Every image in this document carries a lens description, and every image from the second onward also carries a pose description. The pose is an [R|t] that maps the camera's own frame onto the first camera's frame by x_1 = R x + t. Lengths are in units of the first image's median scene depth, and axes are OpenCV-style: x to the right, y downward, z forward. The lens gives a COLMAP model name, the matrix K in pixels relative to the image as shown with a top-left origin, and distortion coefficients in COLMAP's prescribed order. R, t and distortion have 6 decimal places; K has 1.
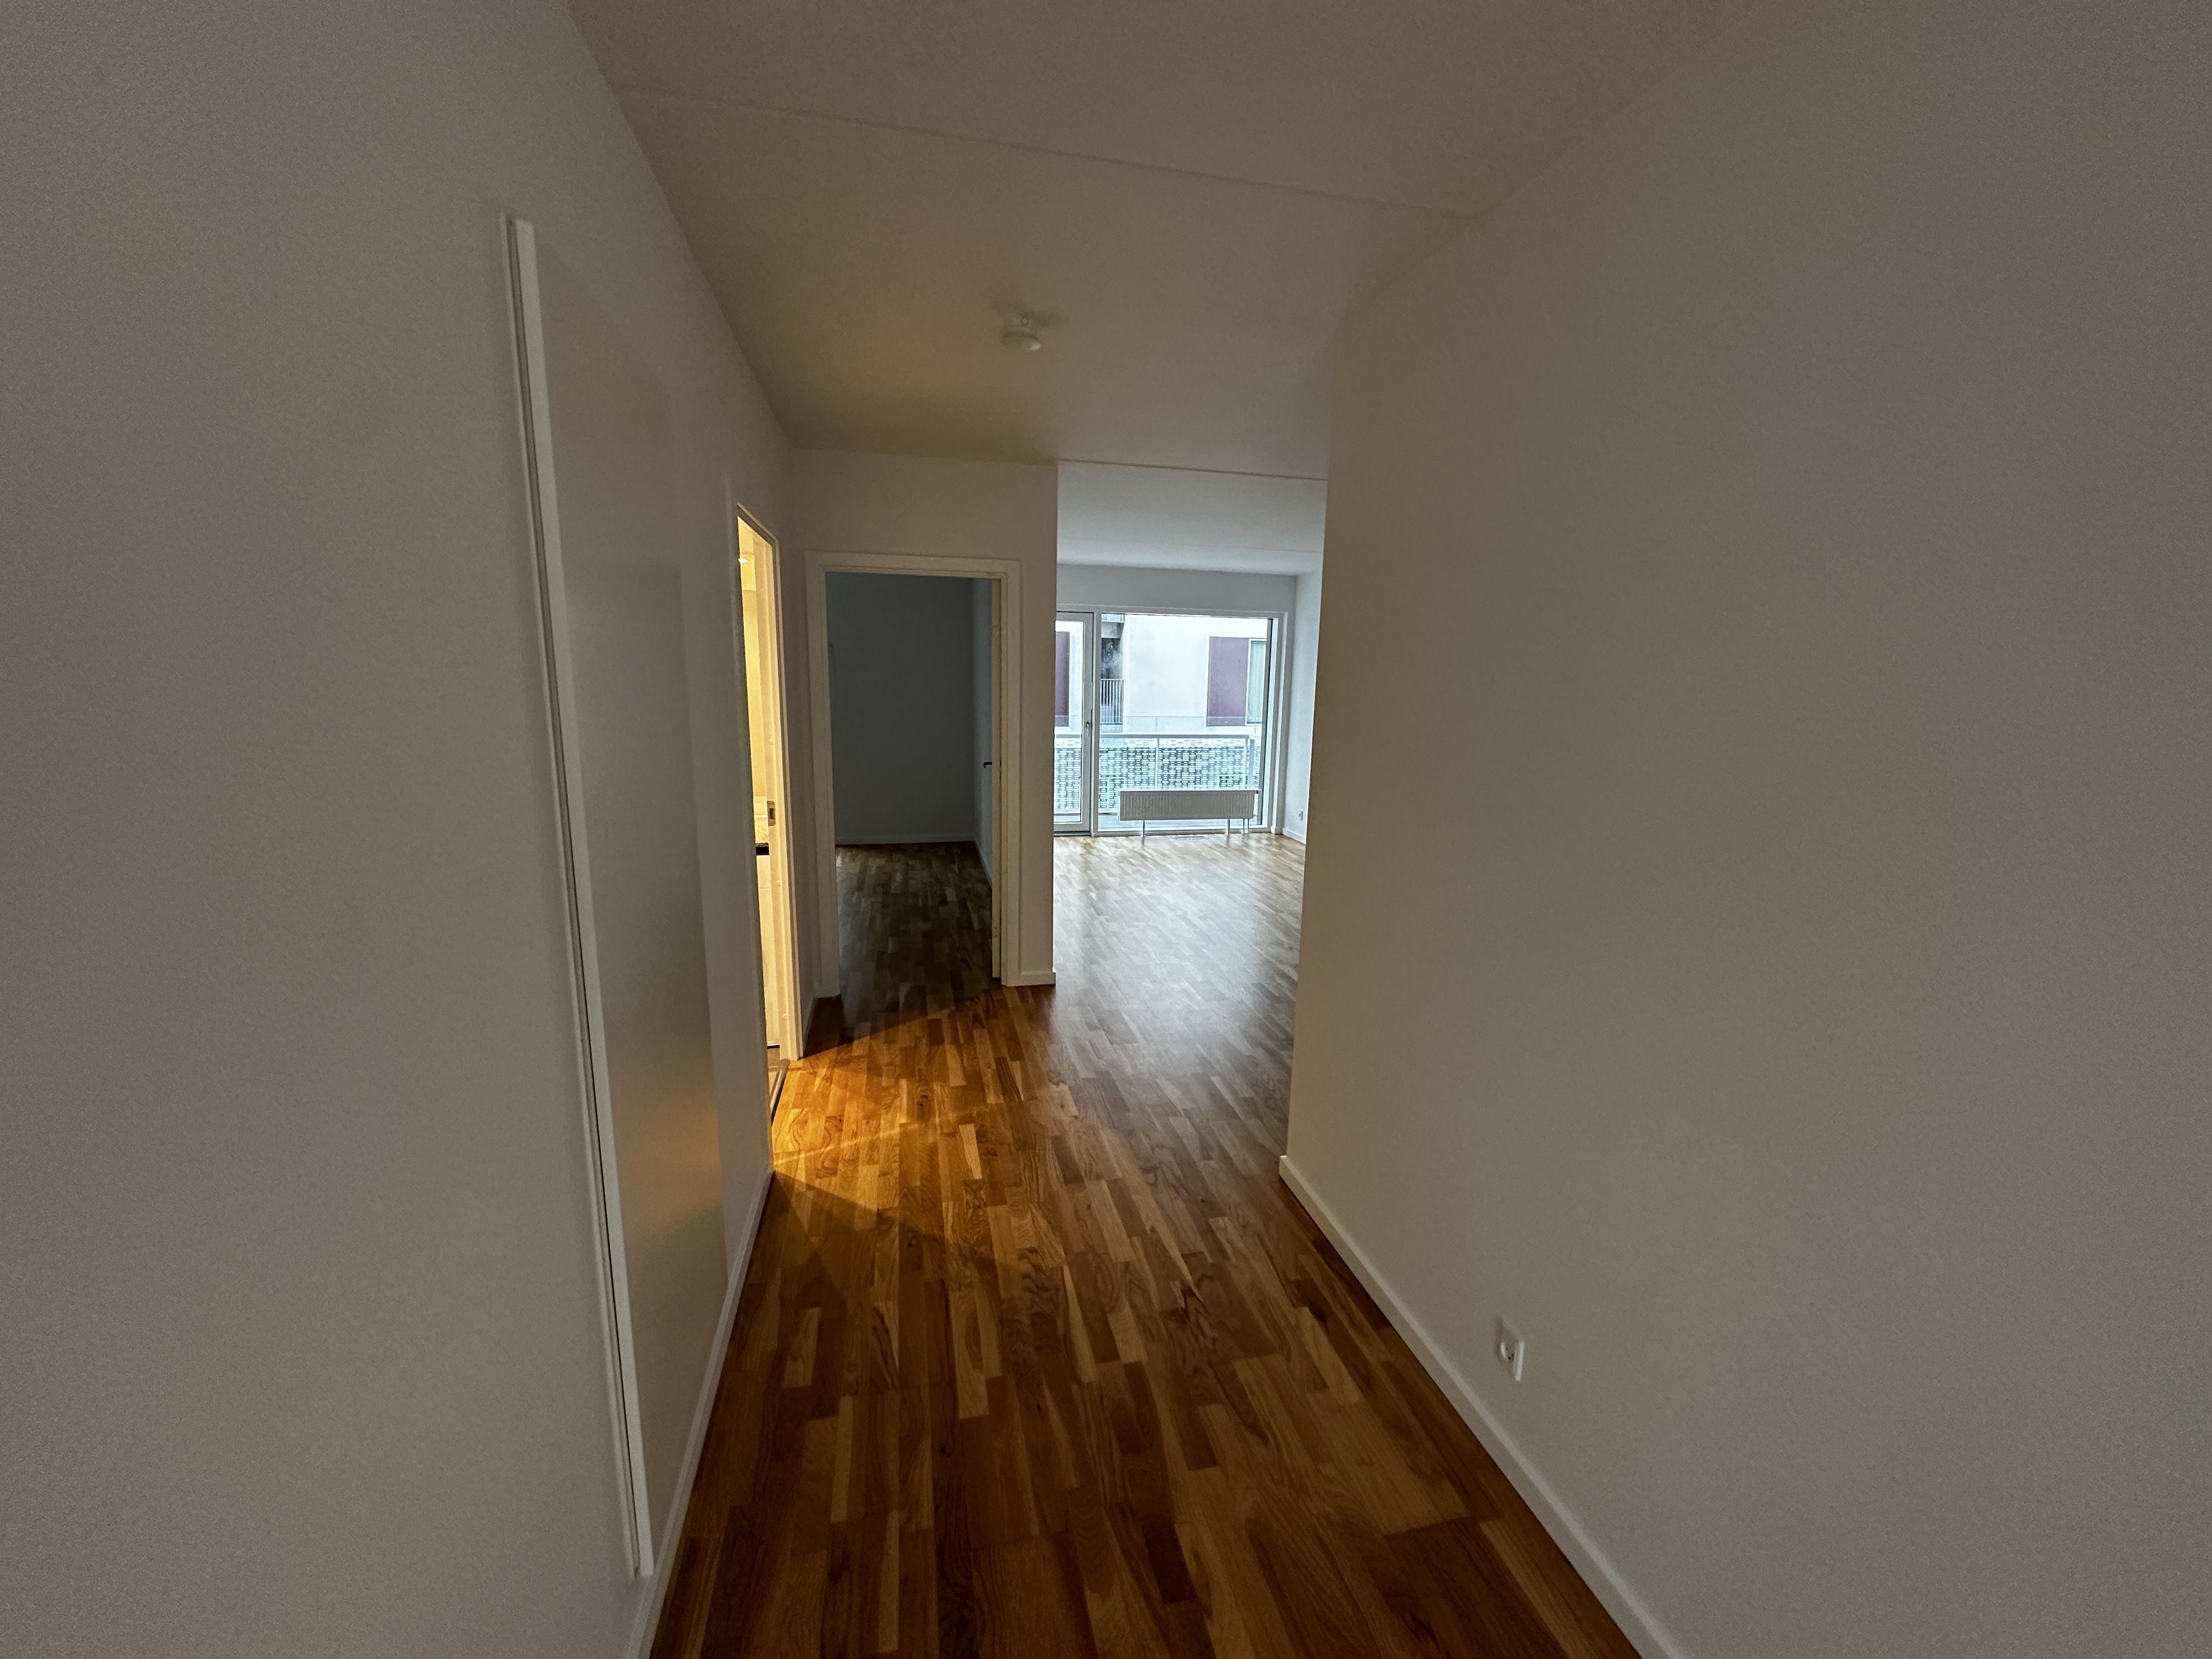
lens RADIAL K [[885.9, 0, 1102.9], [0, 885.9, 833.1], [0, 0, 1]] dist [0.000671, 0.000136]
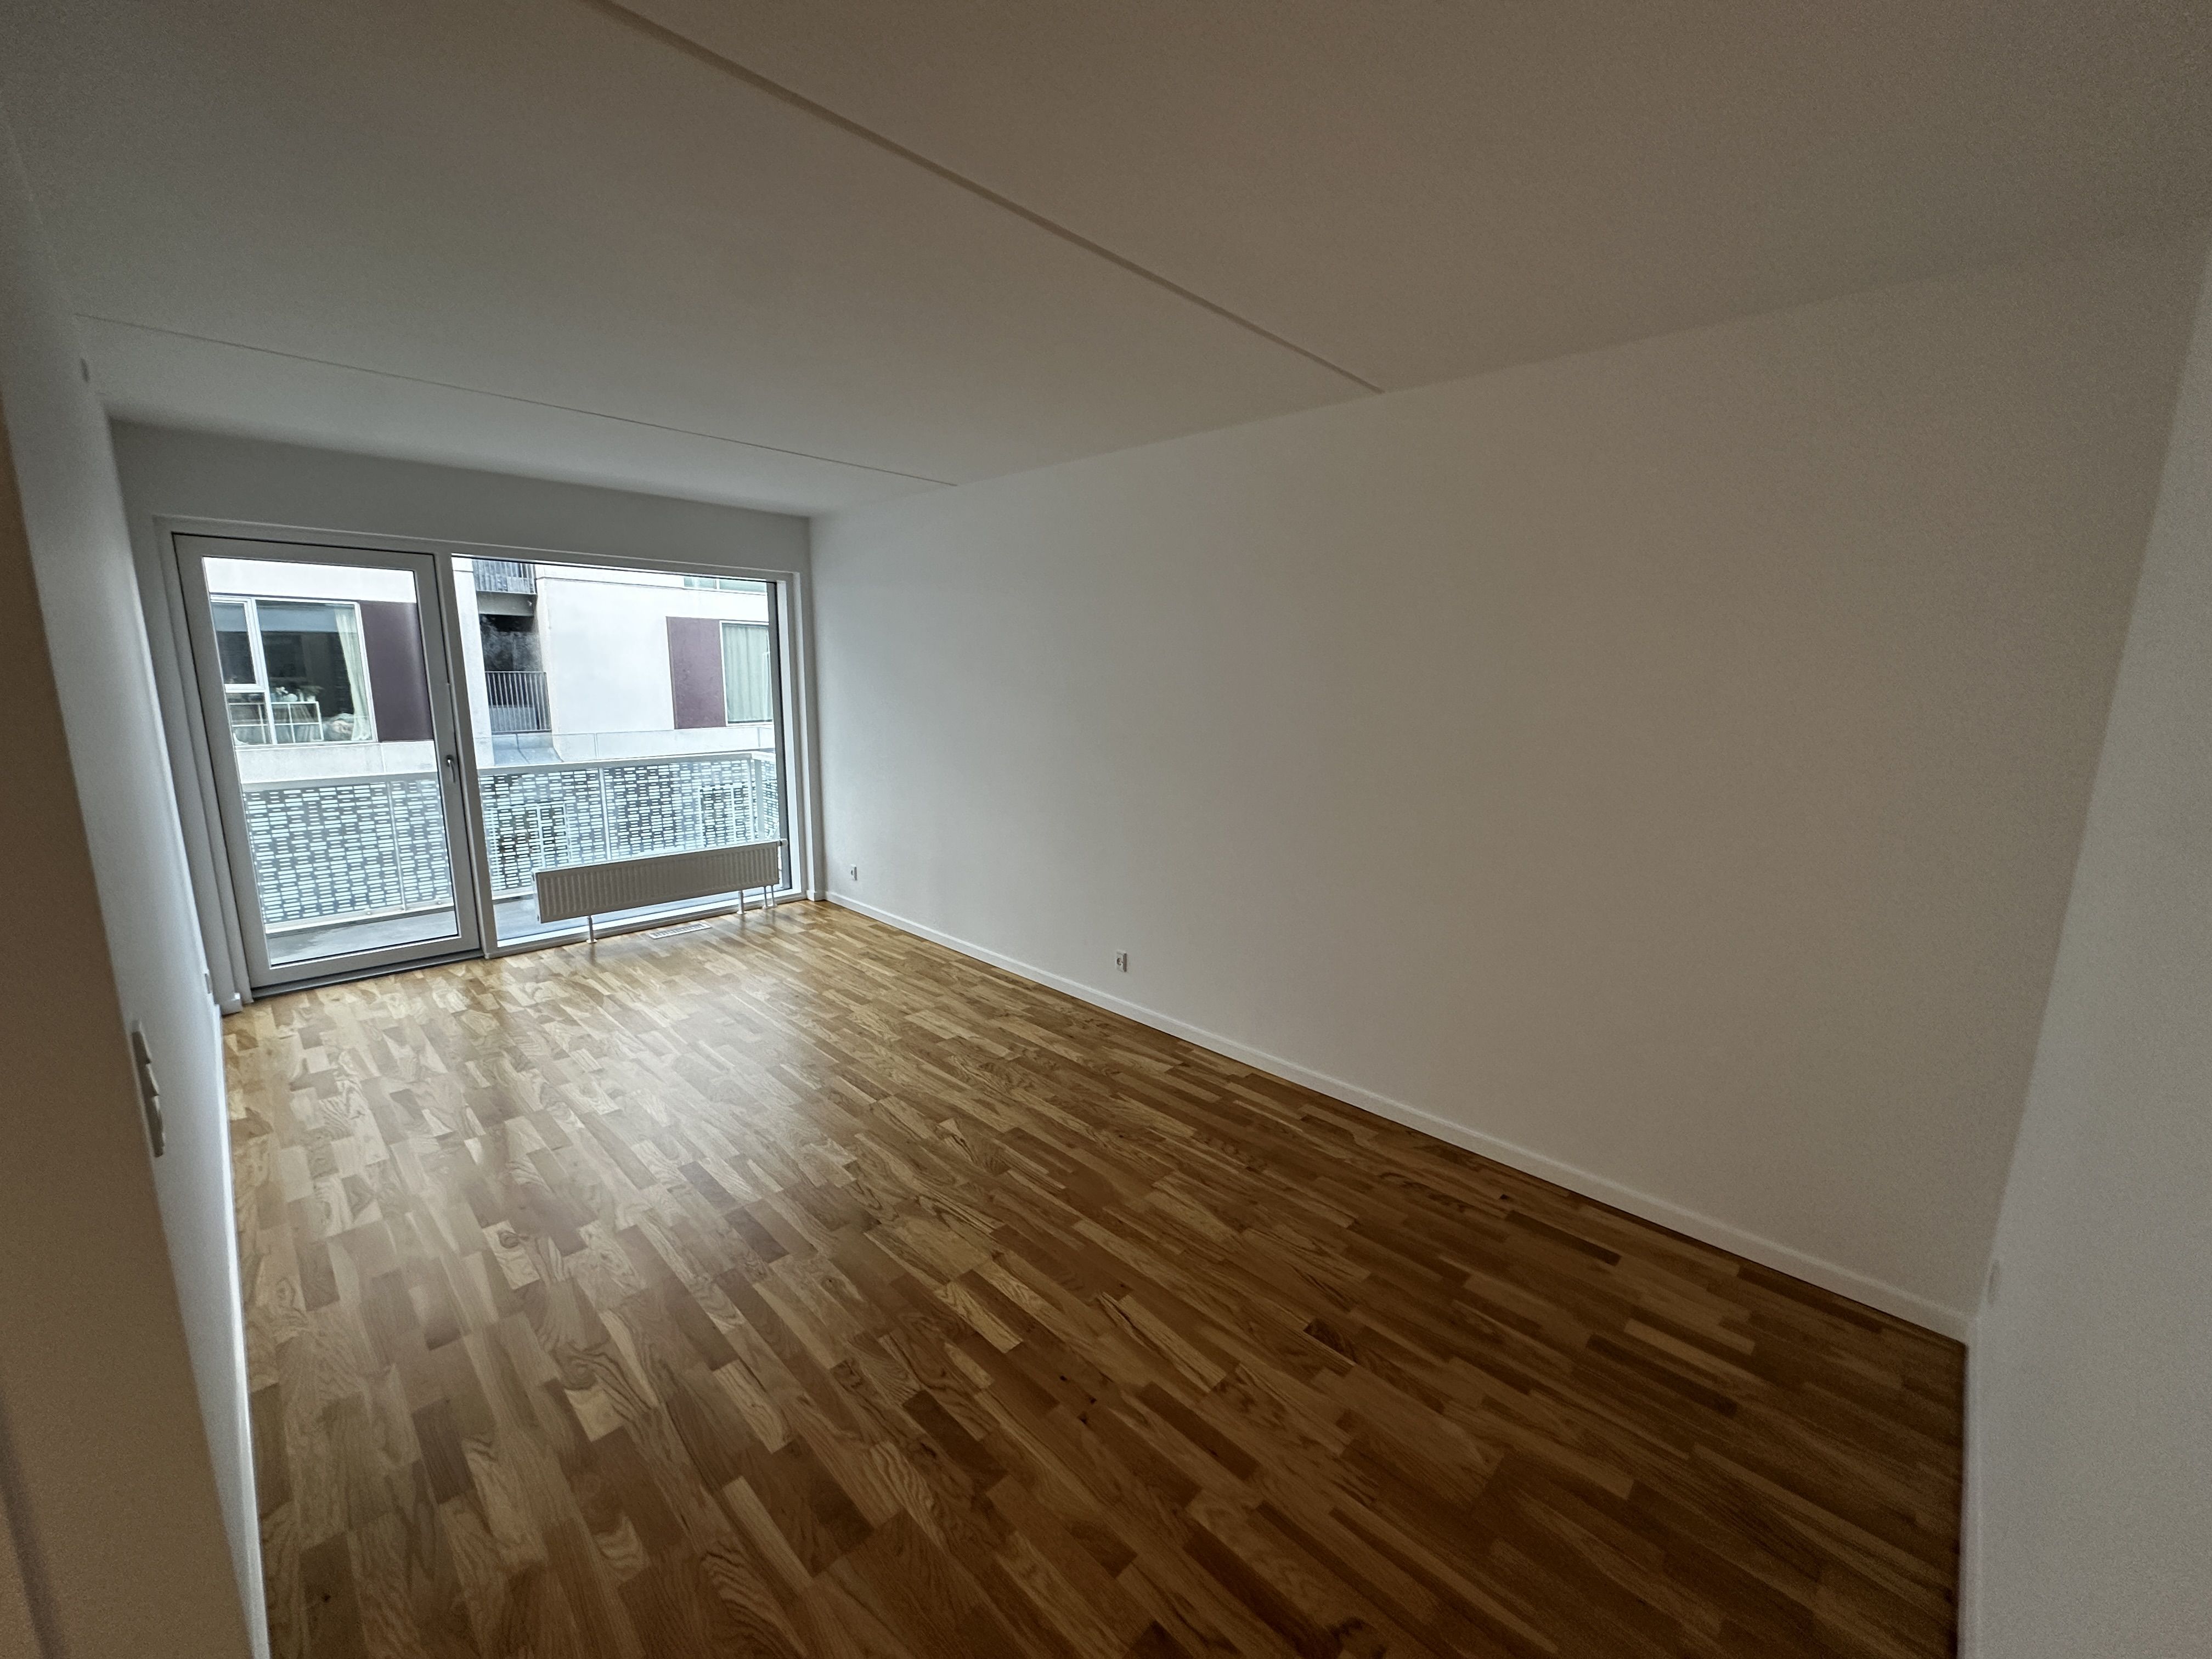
lens RADIAL K [[885.9, 0, 1105.2], [0, 885.9, 826.6], [0, 0, 1]] dist [0.000671, 0.000136]
pose [[0.841471, -0.107146, 0.529571, 0.061576], [0.101243, 0.994047, 0.040249, -0.131565], [-0.530731, 0.019747, 0.847310, 0.662644]]
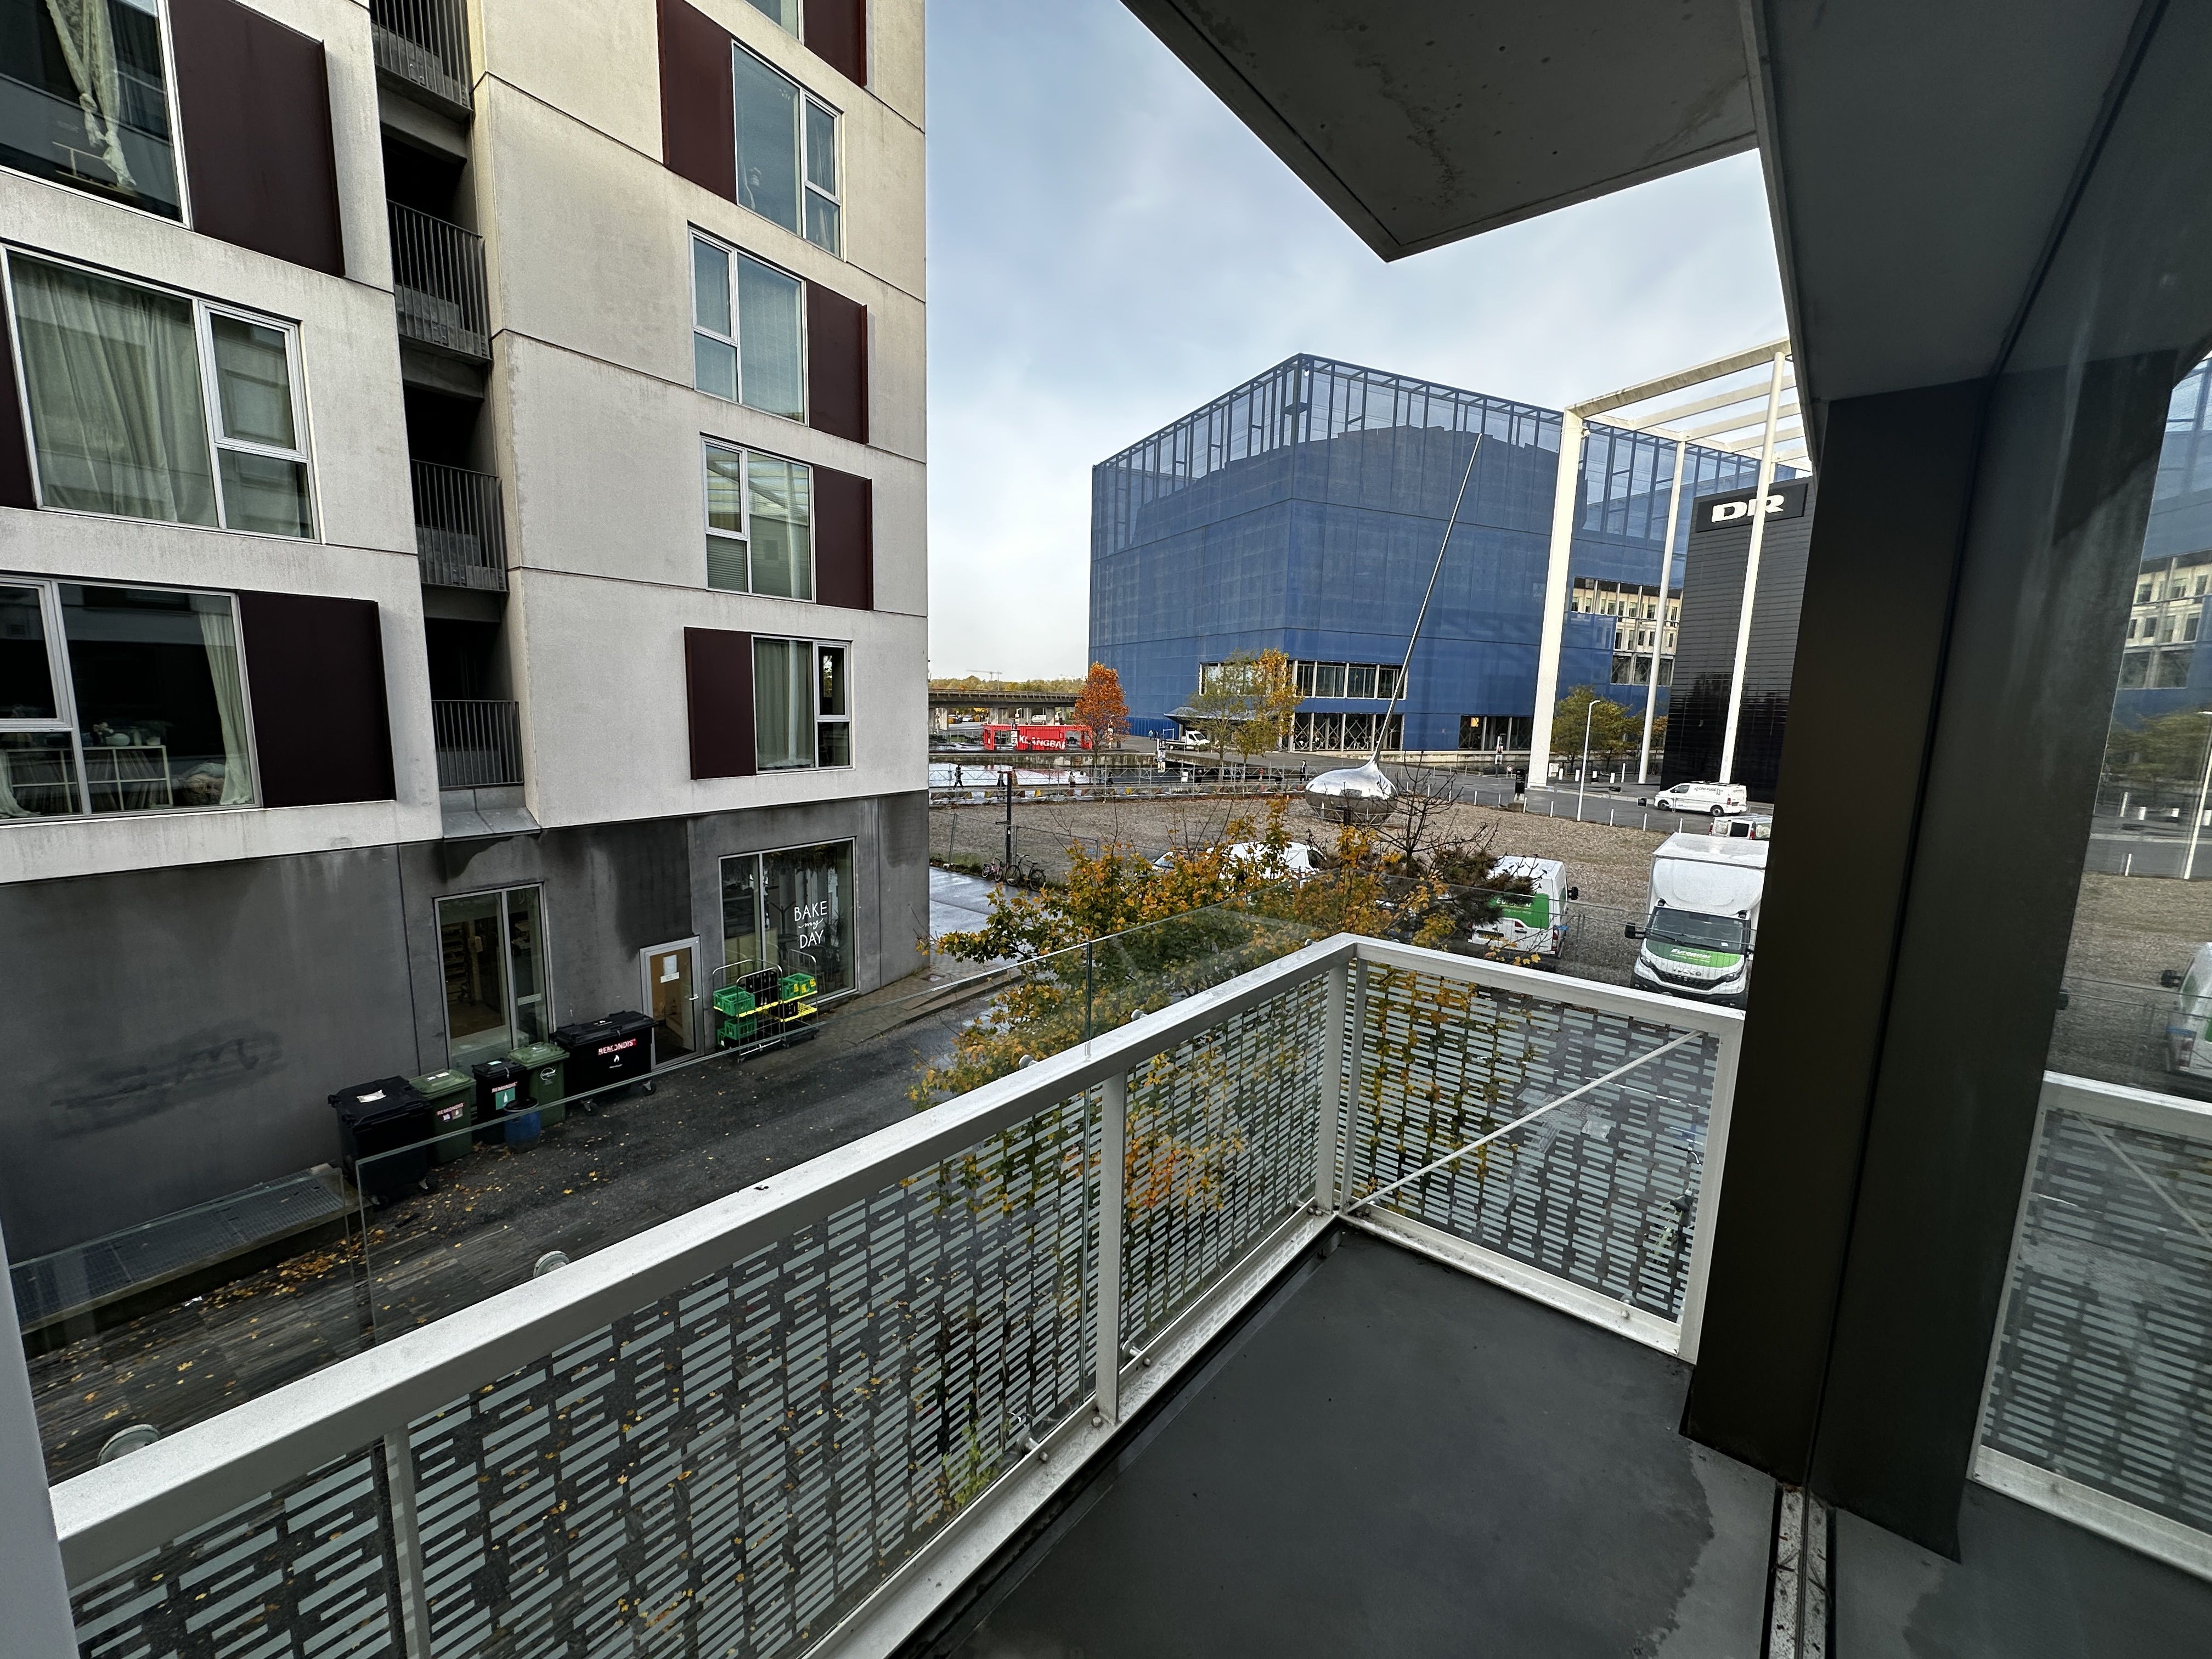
lens RADIAL K [[885.9, 0, 1104.7], [0, 885.9, 827.3], [0, 0, 1]] dist [0.000671, 0.000136]
pose [[0.797122, -0.091648, 0.596822, -0.010616], [0.100360, 0.994775, 0.018716, -0.242681], [-0.595419, 0.044978, 0.802155, 1.255196]]
